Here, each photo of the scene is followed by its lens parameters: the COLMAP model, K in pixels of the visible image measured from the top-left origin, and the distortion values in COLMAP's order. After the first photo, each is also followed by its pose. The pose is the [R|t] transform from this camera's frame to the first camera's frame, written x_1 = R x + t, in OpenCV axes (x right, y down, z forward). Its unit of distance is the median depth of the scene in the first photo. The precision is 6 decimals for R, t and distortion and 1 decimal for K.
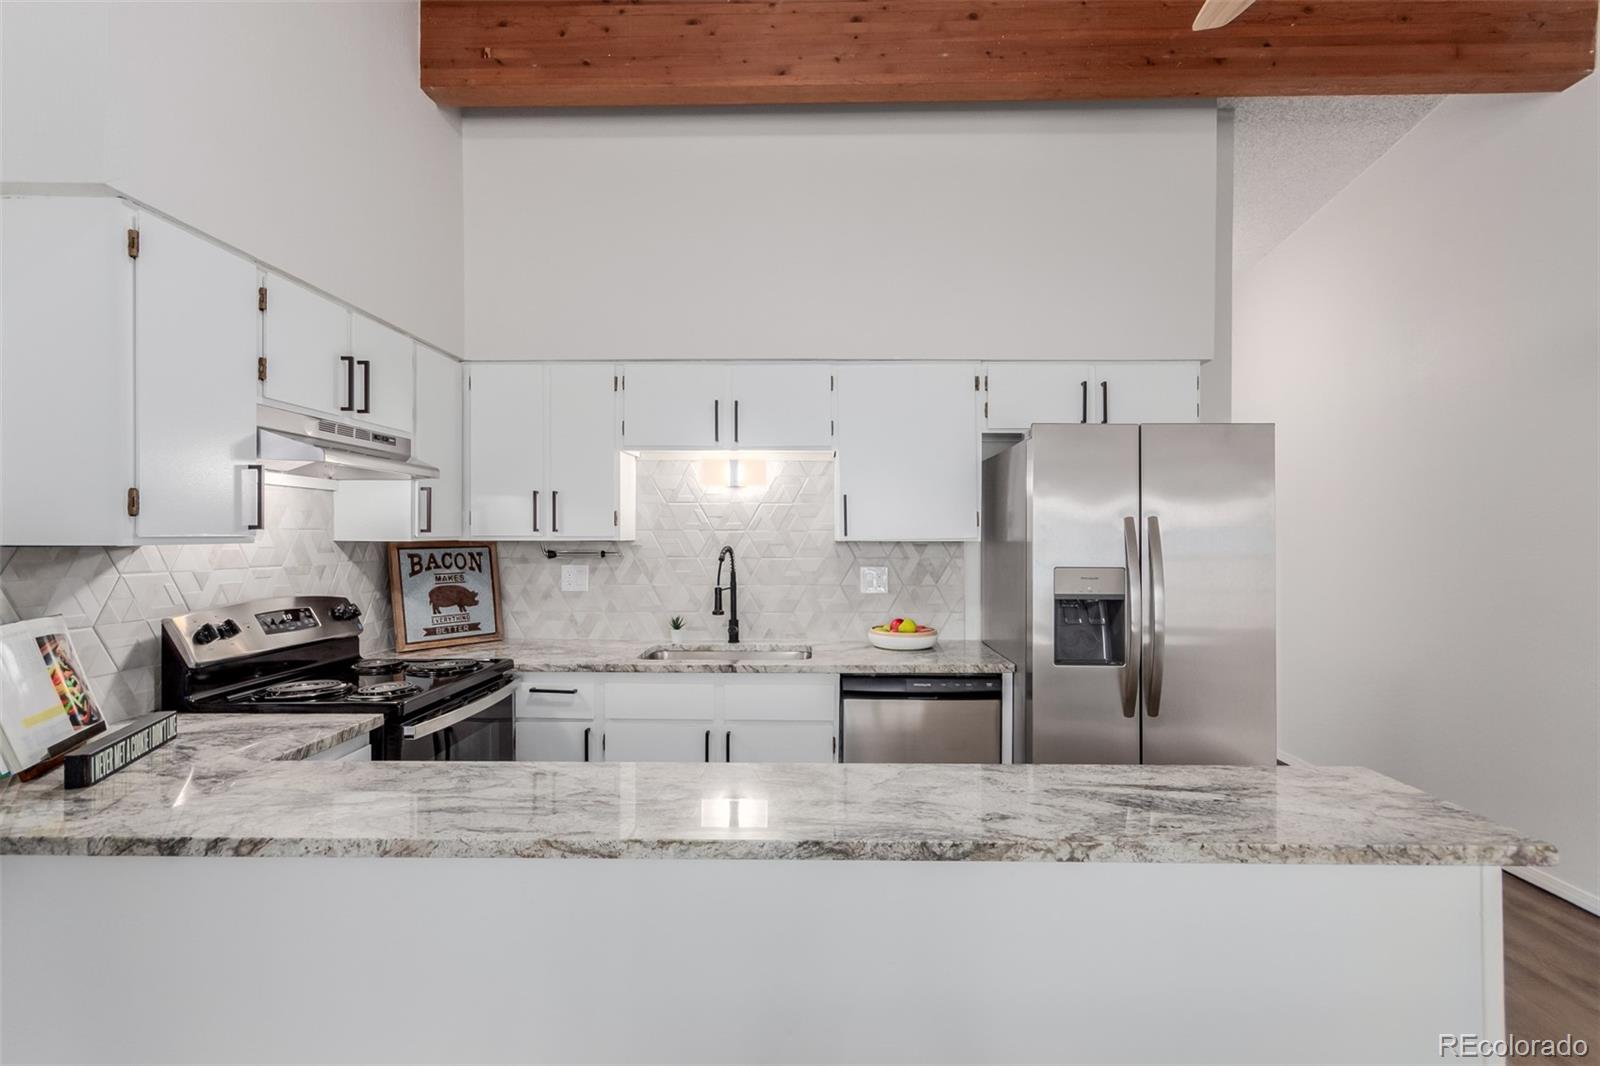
lens RADIAL K [[746.0, 0, 798.7], [0, 746.0, 526.3], [0, 0, 1]] dist [0.004221, 0.001717]
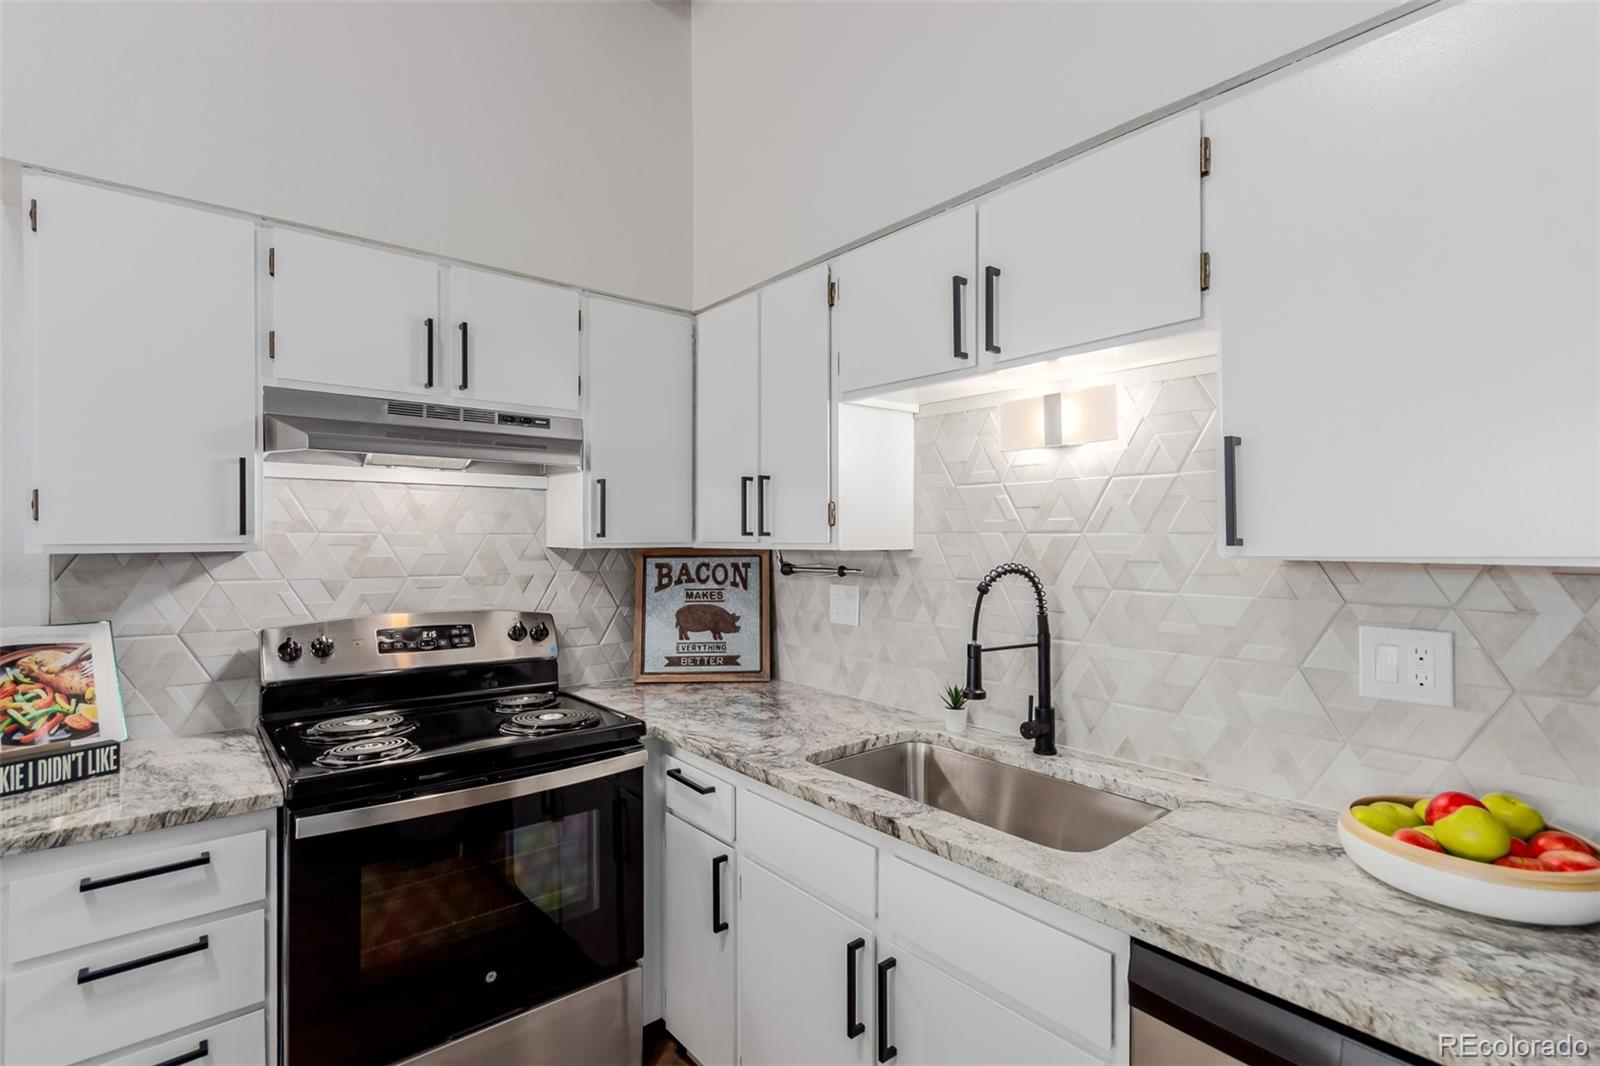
lens RADIAL K [[746.0, 0, 802.6], [0, 746.0, 536.6], [0, 0, 1]] dist [0.004221, 0.001717]
pose [[0.654589, -0.001234, -0.755984, 0.233544], [0.008435, 0.999948, 0.005671, 0.004601], [0.755938, -0.010089, 0.654566, 0.666804]]
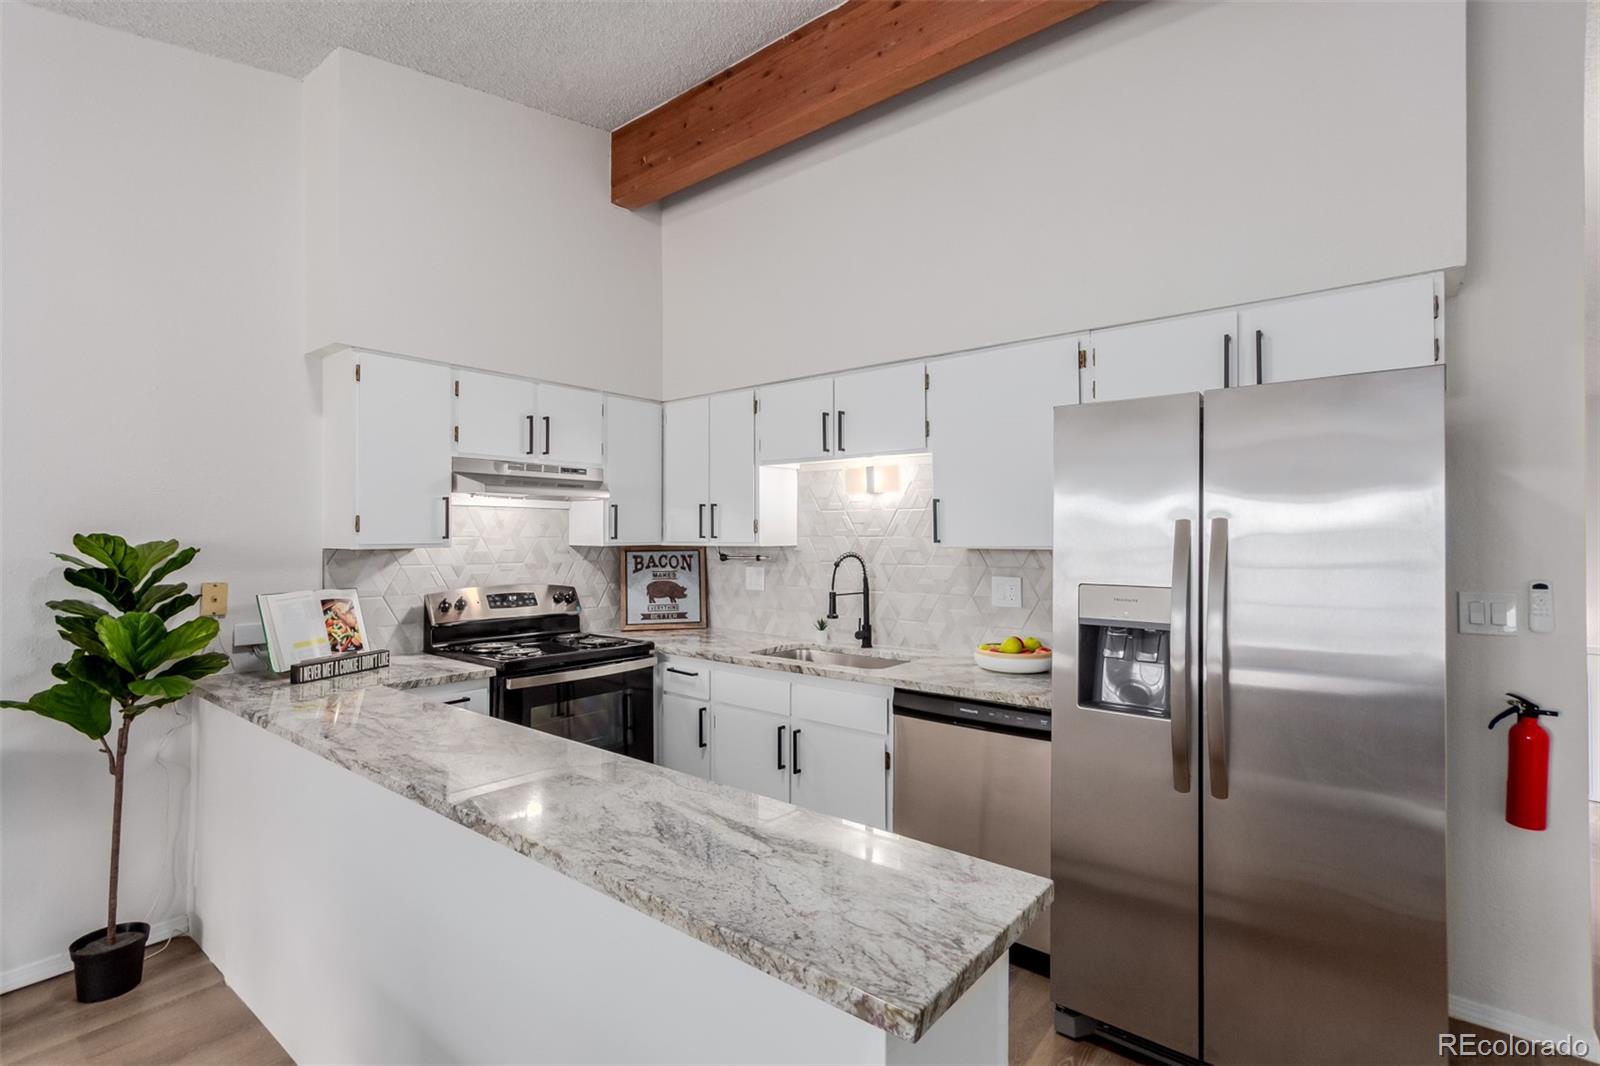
lens RADIAL K [[746.0, 0, 782.6], [0, 746.0, 521.7], [0, 0, 1]] dist [0.004221, 0.001717]
pose [[0.781155, -0.014069, -0.624179, 0.564441], [0.009074, 0.999896, -0.011182, -0.005868], [0.624271, 0.003071, 0.781202, 0.165672]]
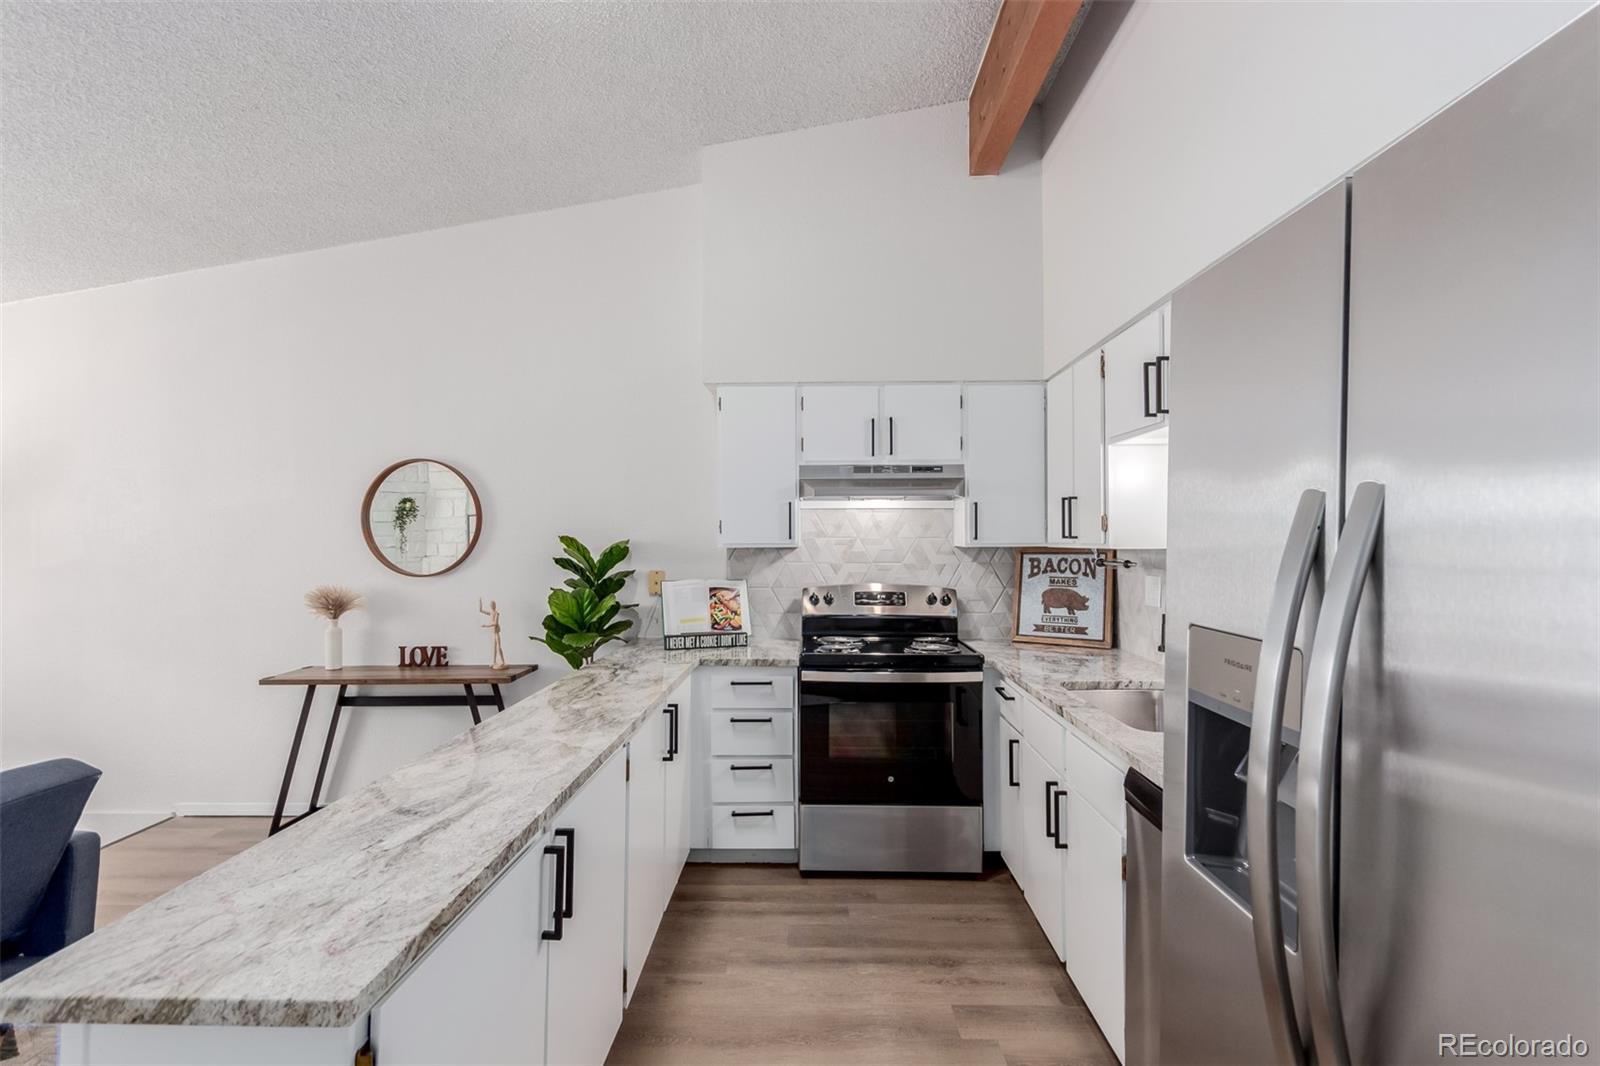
lens RADIAL K [[746.0, 0, 805.3], [0, 746.0, 526.6], [0, 0, 1]] dist [0.004221, 0.001717]
pose [[-0.000887, -0.017414, -0.999848, 0.723065], [0.013891, 0.999752, -0.017425, 0.004042], [0.999903, -0.013904, -0.000645, 0.746941]]
